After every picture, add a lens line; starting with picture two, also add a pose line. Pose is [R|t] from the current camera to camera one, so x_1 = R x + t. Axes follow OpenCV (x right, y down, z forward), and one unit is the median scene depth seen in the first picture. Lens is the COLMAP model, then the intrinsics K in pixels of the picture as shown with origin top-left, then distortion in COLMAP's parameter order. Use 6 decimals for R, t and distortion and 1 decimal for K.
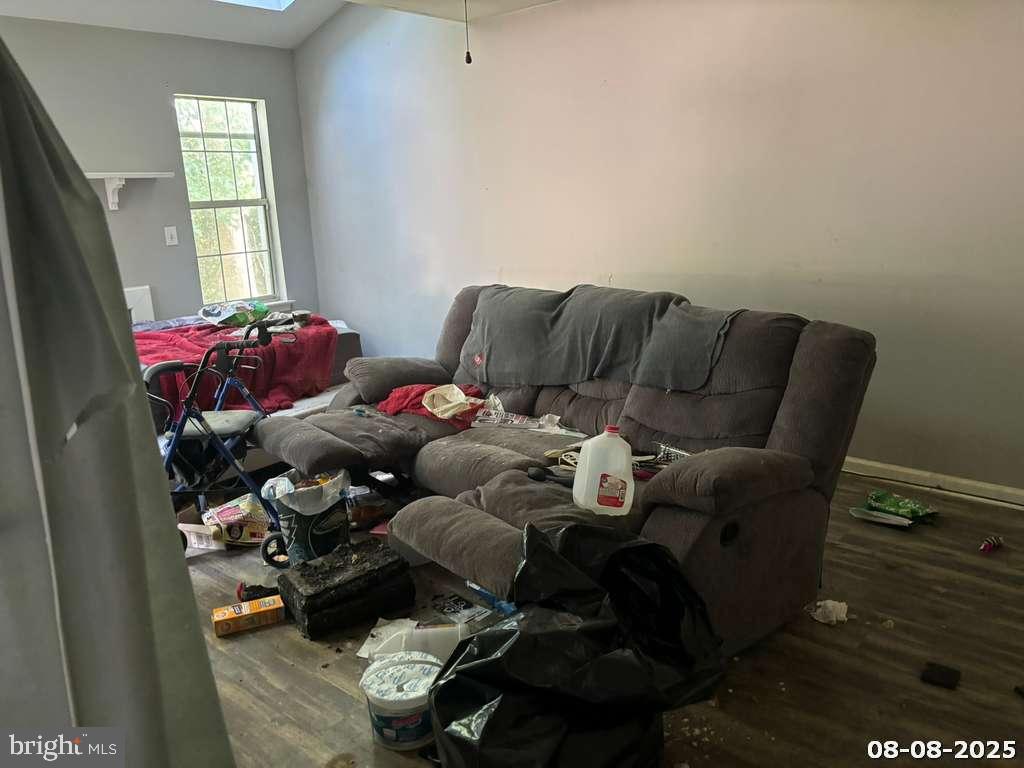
lens RADIAL K [[772.4, 0, 512.0], [0, 772.4, 384.0], [0, 0, 1]] dist [0.010039, -0.004685]
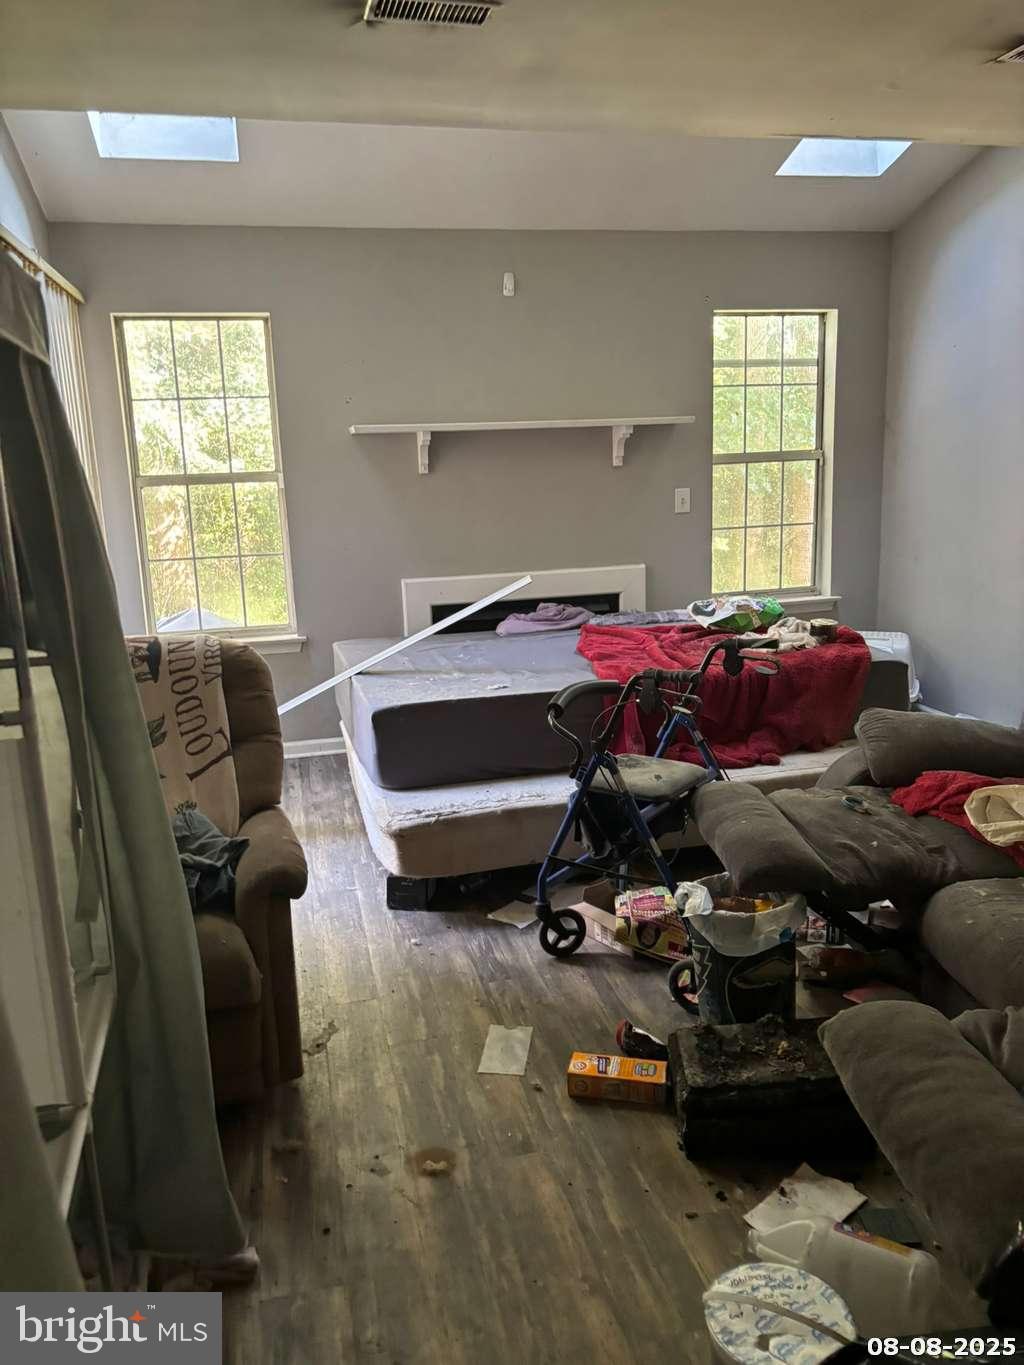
lens RADIAL K [[1029.6, 0, 512.0], [0, 1029.6, 682.5], [0, 0, 1]] dist [0.010039, -0.004685]
pose [[0.805590, 0.135241, -0.576832, 0.045631], [-0.139462, 0.989527, 0.037231, -0.050259], [0.575826, 0.050453, 0.816014, 0.161808]]
